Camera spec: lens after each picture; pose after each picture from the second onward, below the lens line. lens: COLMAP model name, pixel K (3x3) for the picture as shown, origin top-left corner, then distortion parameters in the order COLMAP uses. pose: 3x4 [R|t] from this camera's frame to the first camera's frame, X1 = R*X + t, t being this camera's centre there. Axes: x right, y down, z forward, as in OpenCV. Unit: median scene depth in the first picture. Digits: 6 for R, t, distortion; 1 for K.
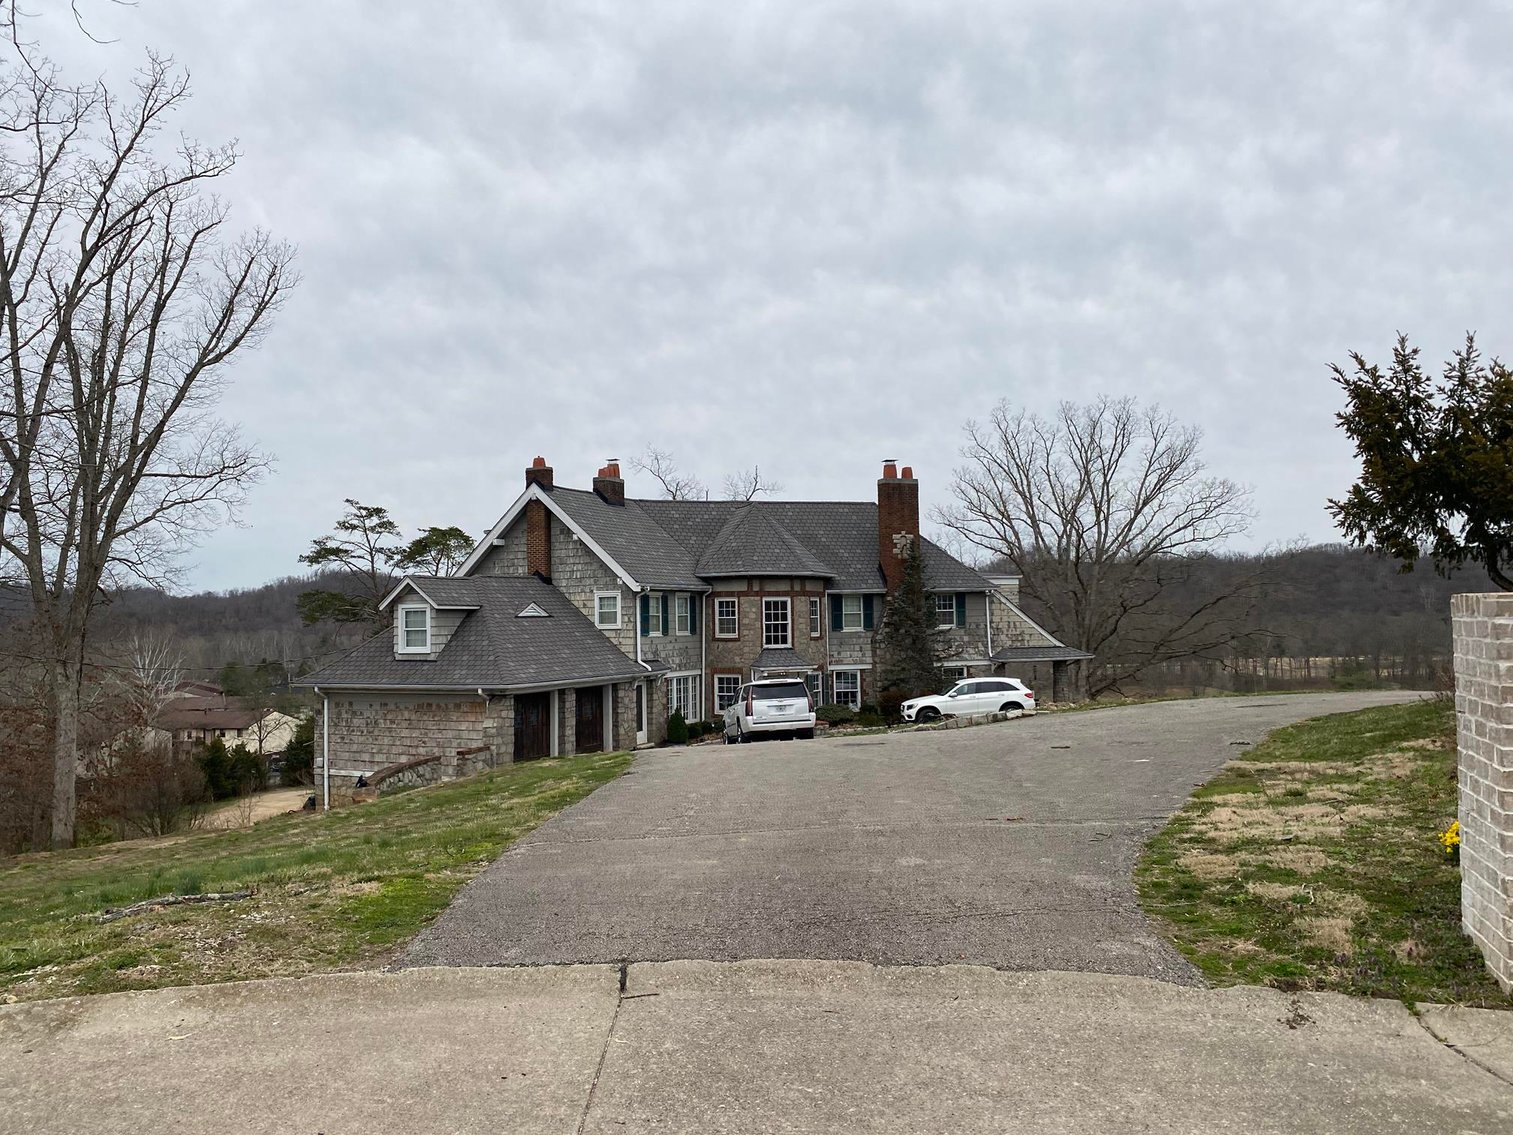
lens RADIAL K [[1148.4, 0, 749.7], [0, 1148.4, 561.0], [0, 0, 1]] dist [0.036639, -0.045276]
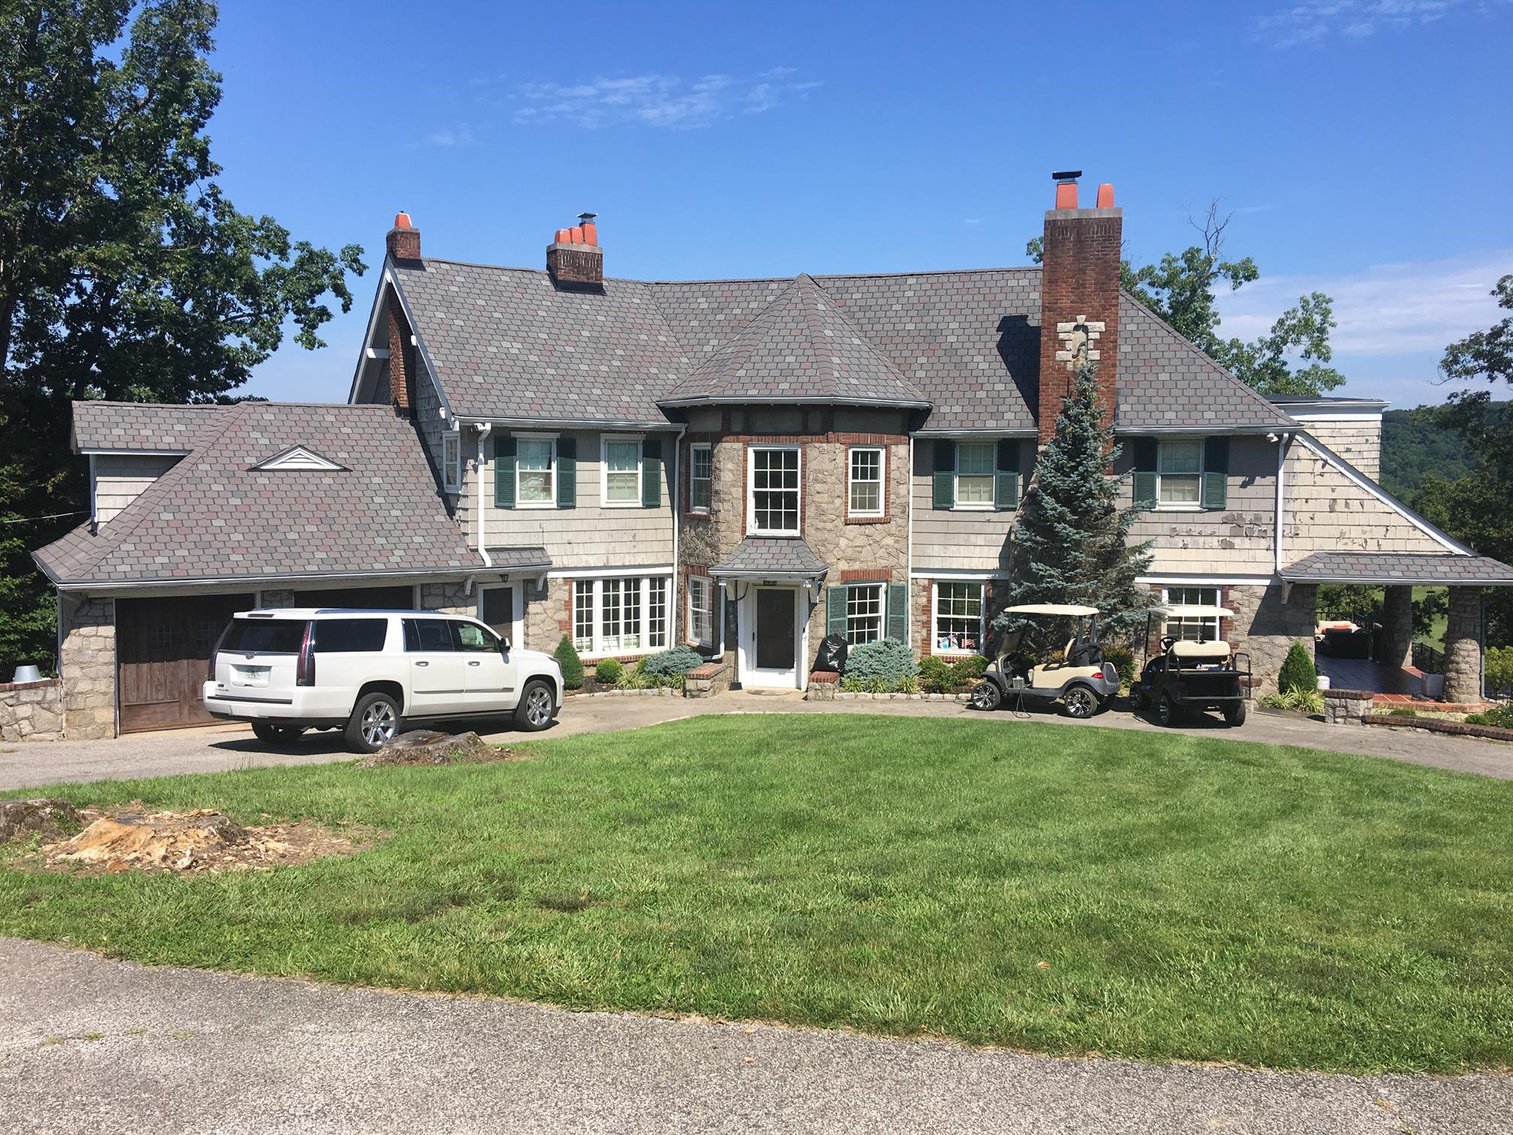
lens RADIAL K [[1269.0, 0, 748.9], [0, 1269.0, 565.4], [0, 0, 1]] dist [0.114200, -0.162595]
pose [[0.853167, 0.058368, -0.518363, 0.333586], [0.007529, 0.992239, 0.124120, 0.013237], [0.521584, -0.109798, 0.846105, 0.466413]]
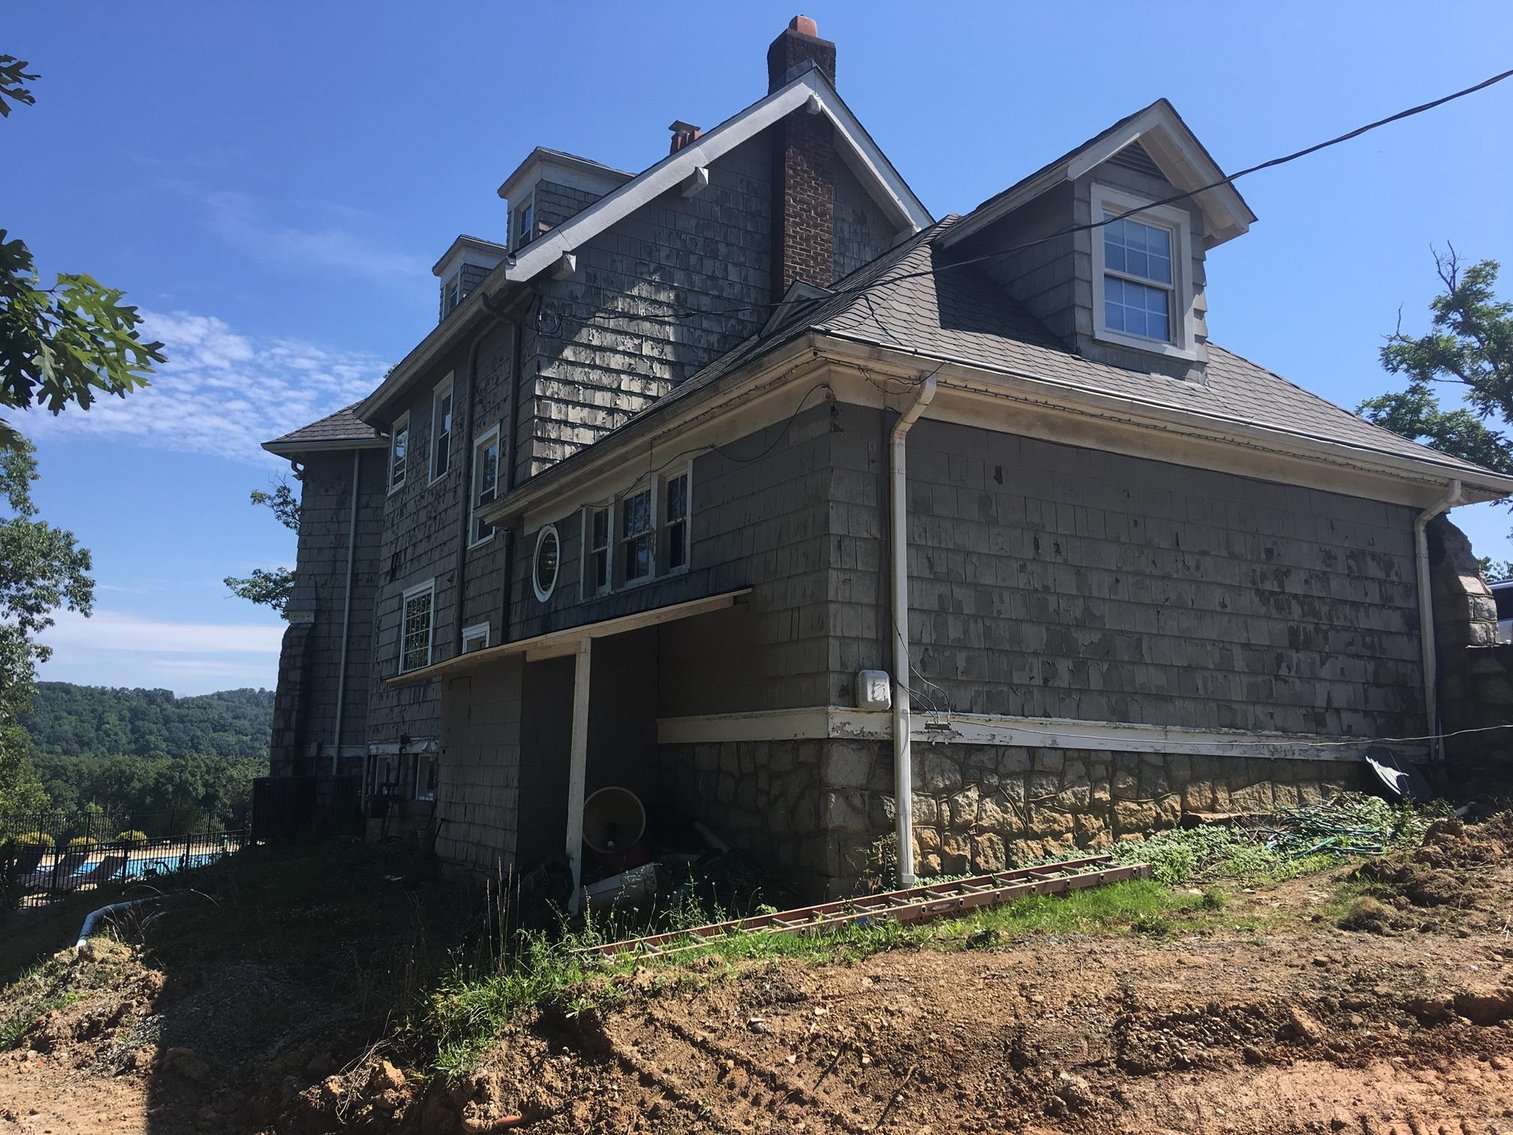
lens RADIAL K [[1269.0, 0, 740.9], [0, 1269.0, 572.8], [0, 0, 1]] dist [0.114200, -0.162595]
pose [[0.554062, 0.156702, 0.817594, -0.511376], [-0.070869, 0.987437, -0.141228, 0.159302], [-0.829453, 0.020307, 0.558207, 0.737258]]
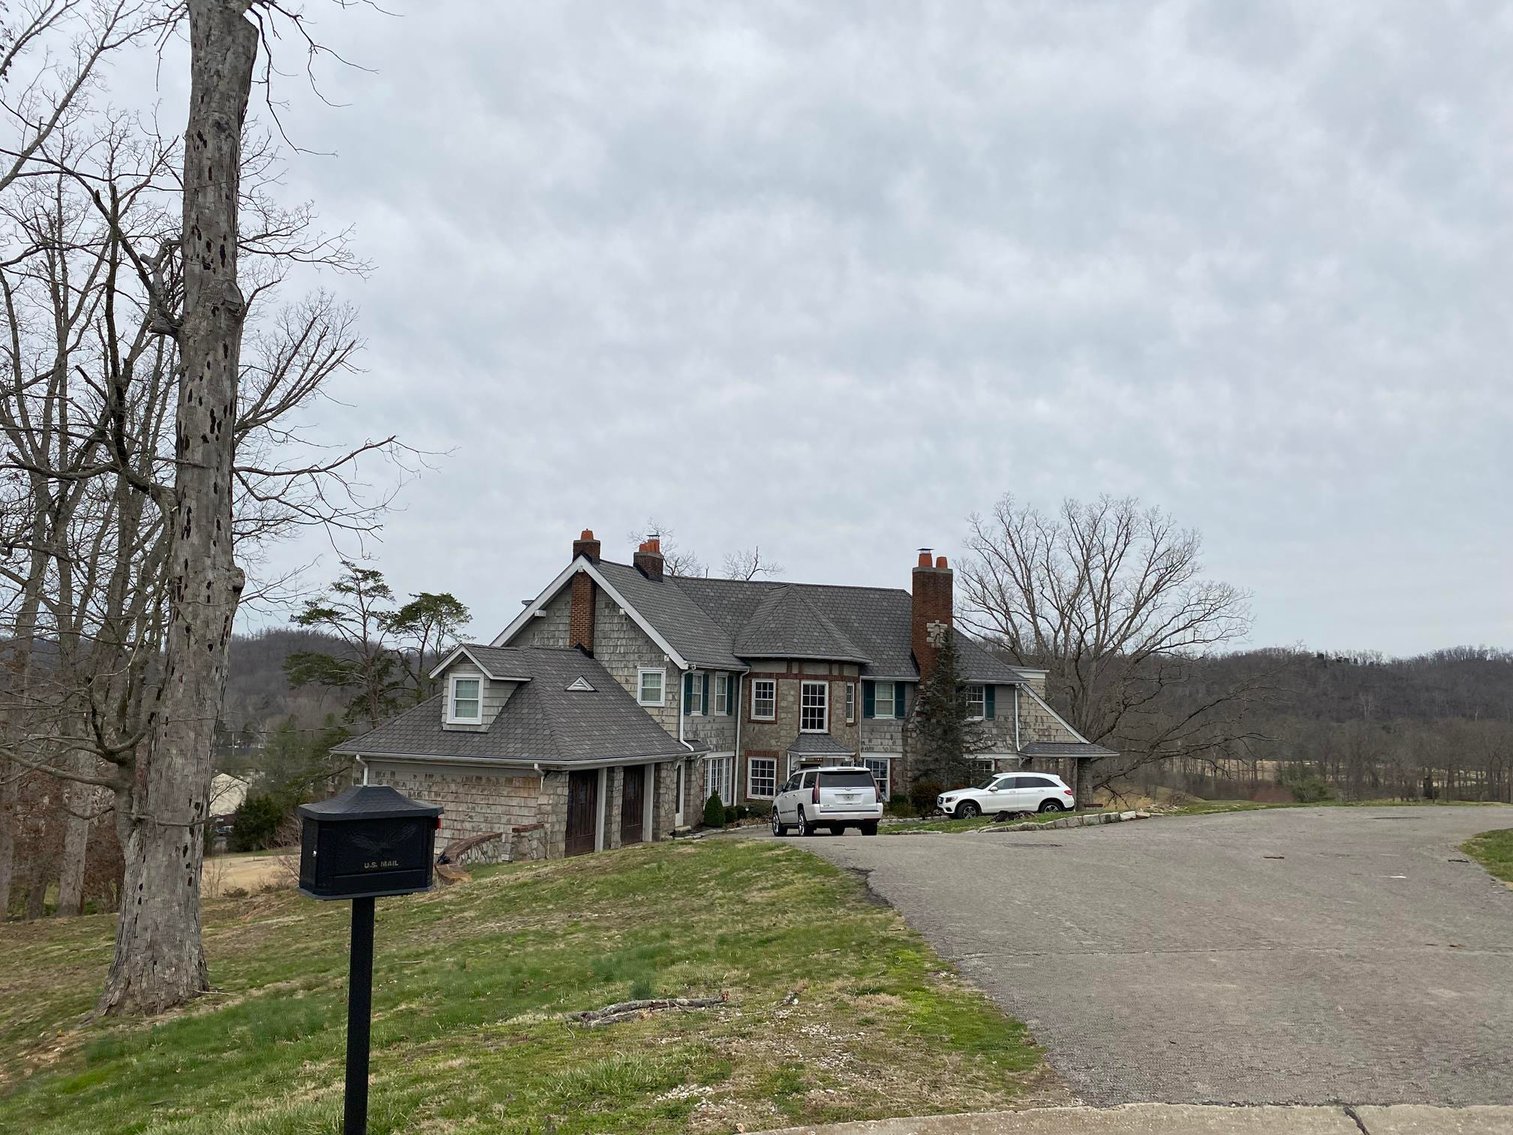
lens RADIAL K [[1148.4, 0, 744.0], [0, 1148.4, 562.2], [0, 0, 1]] dist [0.036639, -0.045276]
pose [[0.998221, 0.047408, 0.036146, -0.078519], [-0.044872, 0.996675, -0.068012, -0.000820], [-0.039251, 0.066269, 0.997029, 0.006093]]
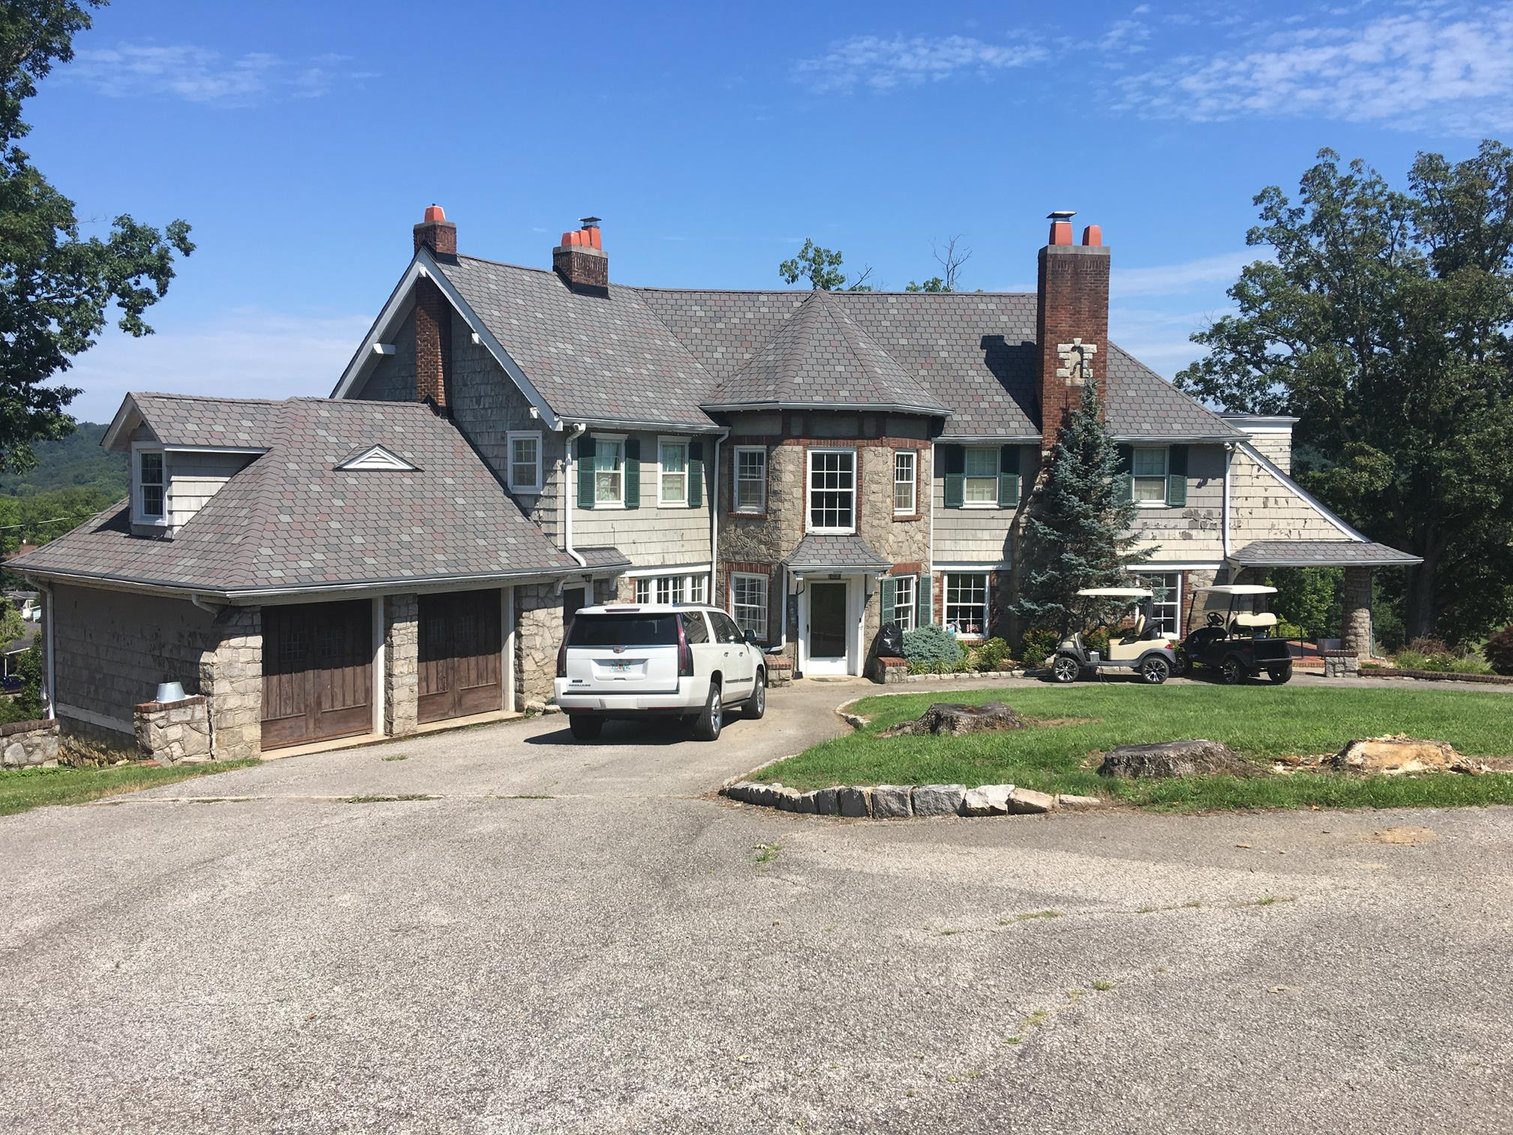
lens RADIAL K [[1269.0, 0, 749.6], [0, 1269.0, 565.4], [0, 0, 1]] dist [0.114200, -0.162595]
pose [[0.976158, 0.036826, -0.213914, 0.124165], [-0.011713, 0.993004, 0.117501, 0.015232], [0.216744, -0.112194, 0.969760, 0.344465]]
